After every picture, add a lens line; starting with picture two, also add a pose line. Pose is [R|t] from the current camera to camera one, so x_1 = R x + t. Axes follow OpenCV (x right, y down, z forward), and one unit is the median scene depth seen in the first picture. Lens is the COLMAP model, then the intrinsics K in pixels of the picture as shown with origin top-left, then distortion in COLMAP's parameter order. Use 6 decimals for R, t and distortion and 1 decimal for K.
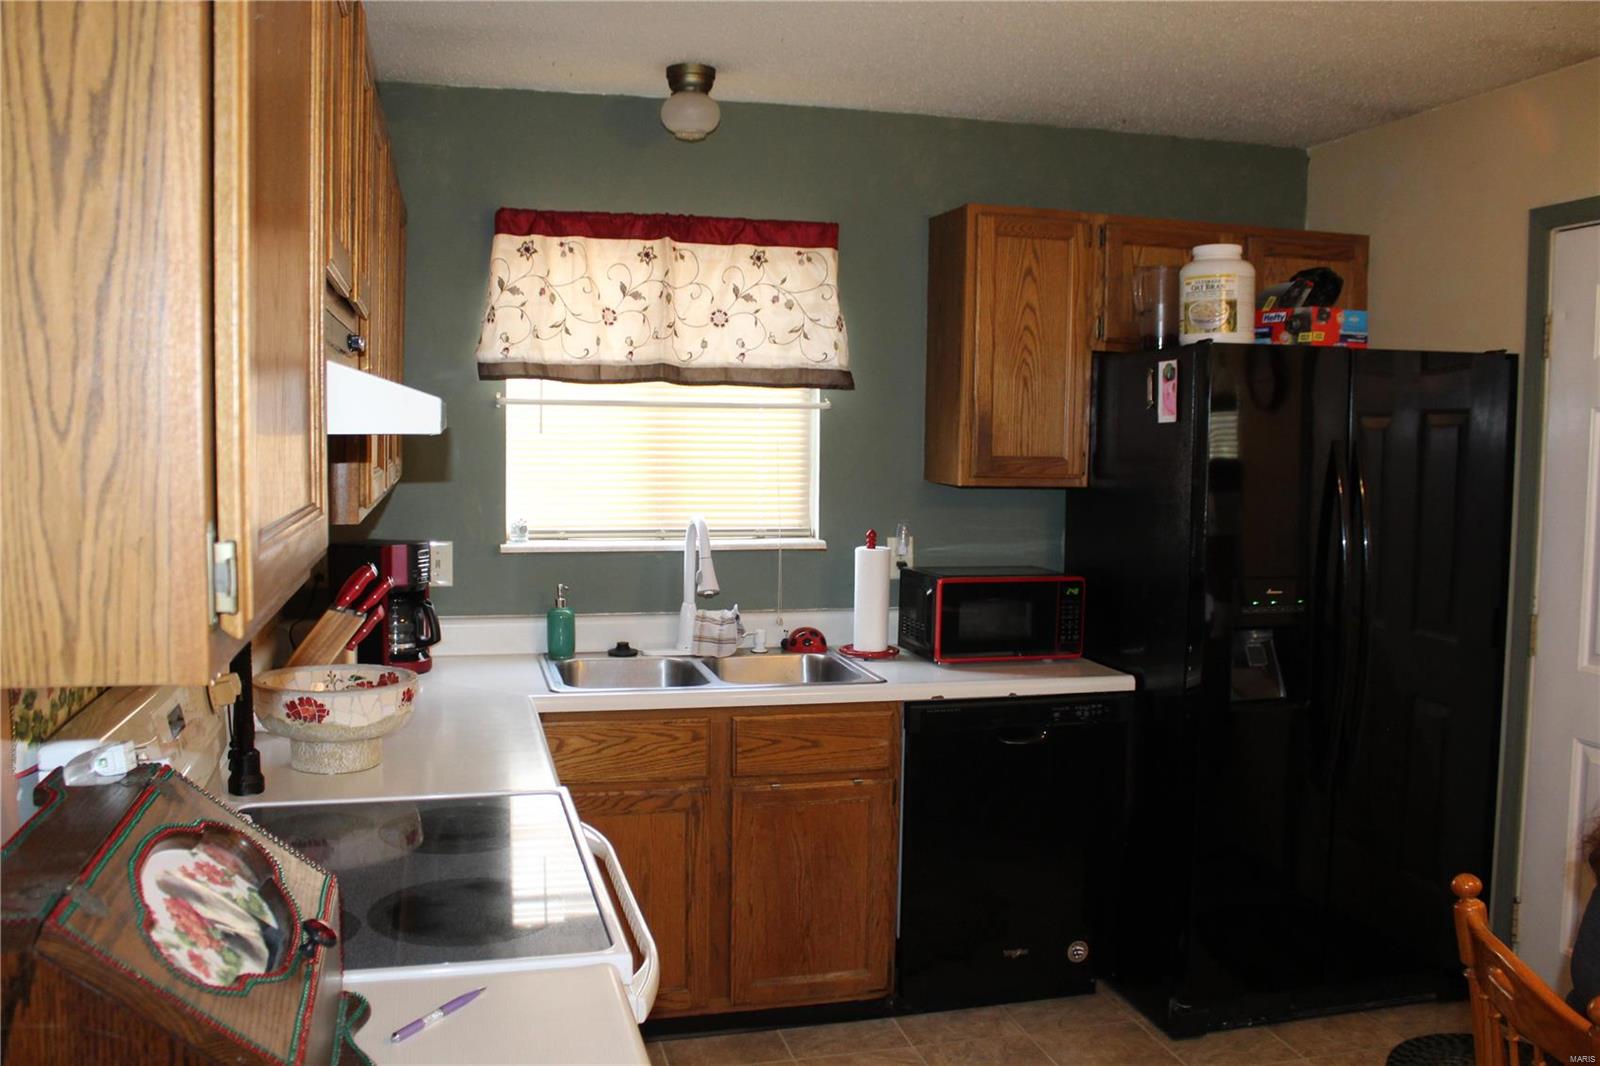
lens RADIAL K [[1320.1, 0, 792.1], [0, 1320.1, 530.1], [0, 0, 1]] dist [-0.163003, 0.152121]
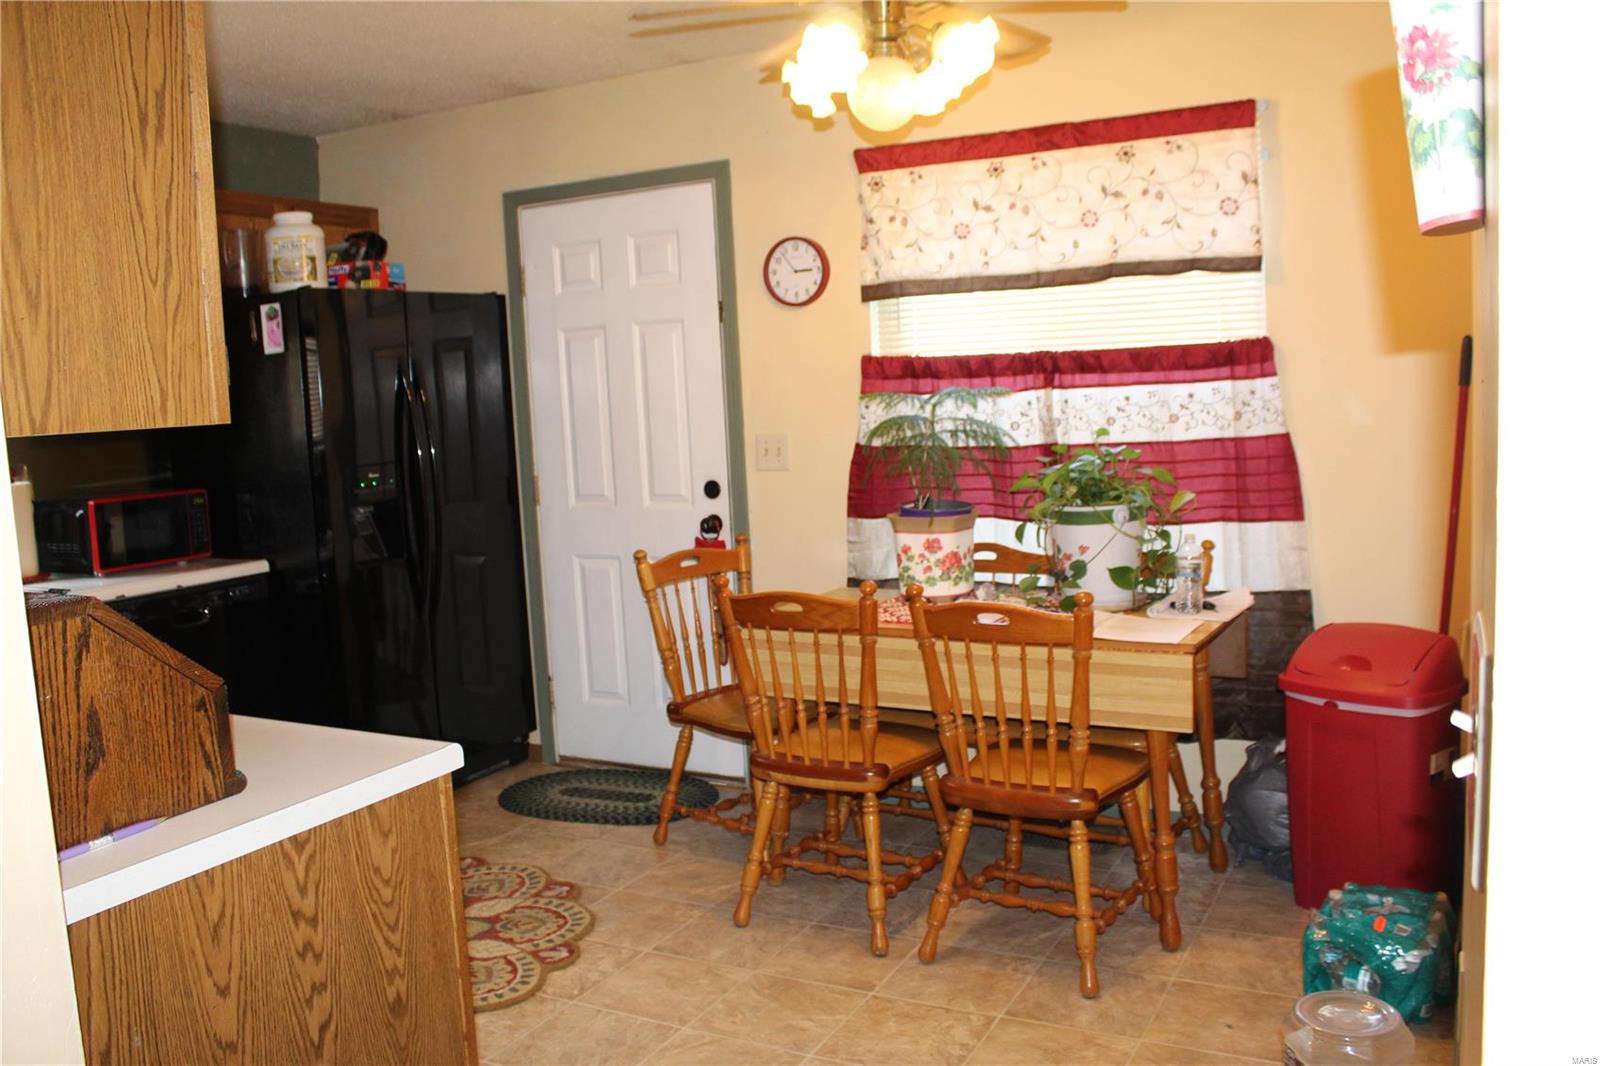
lens RADIAL K [[1320.1, 0, 792.1], [0, 1320.1, 530.1], [0, 0, 1]] dist [-0.163003, 0.152121]
pose [[0.661229, -0.125957, 0.739535, -0.312243], [0.112892, 0.991285, 0.067896, 0.057030], [-0.741641, 0.038593, 0.669685, -0.193065]]
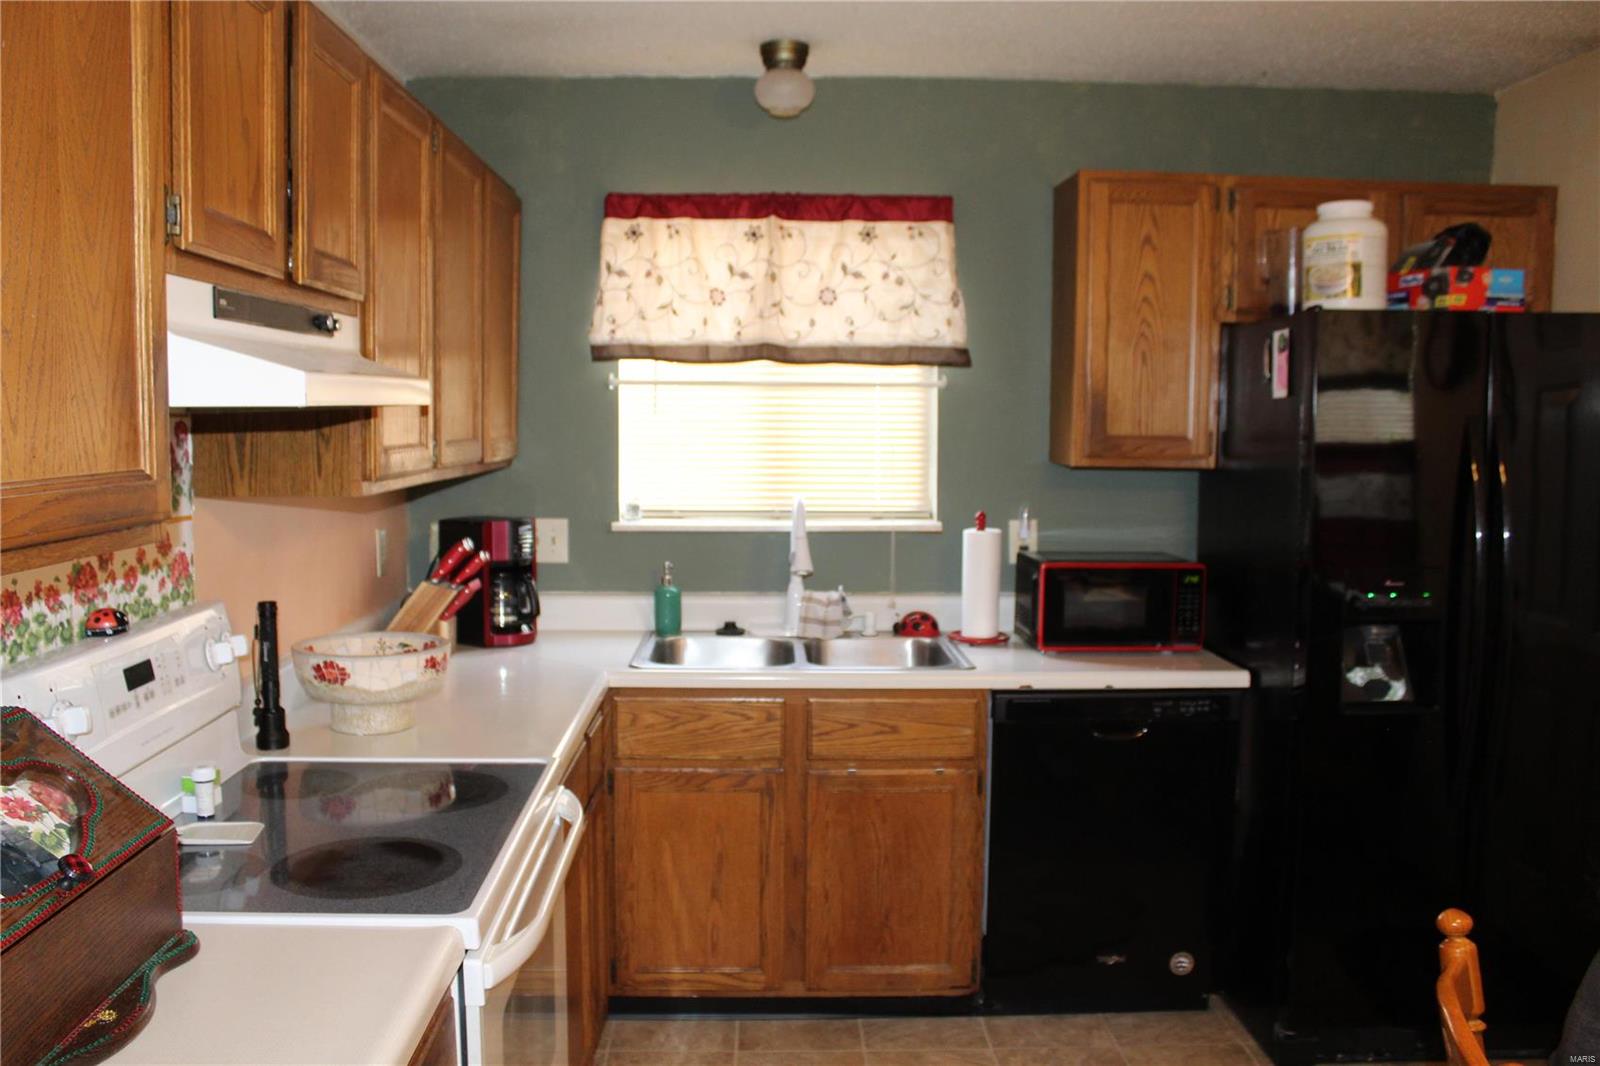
lens RADIAL K [[1320.1, 0, 792.1], [0, 1320.1, 530.1], [0, 0, 1]] dist [-0.163003, 0.152121]
pose [[0.975626, 0.012043, -0.219108, 0.146496], [-0.009977, 0.999895, 0.010533, 0.004756], [0.219212, -0.008090, 0.975644, 0.031015]]
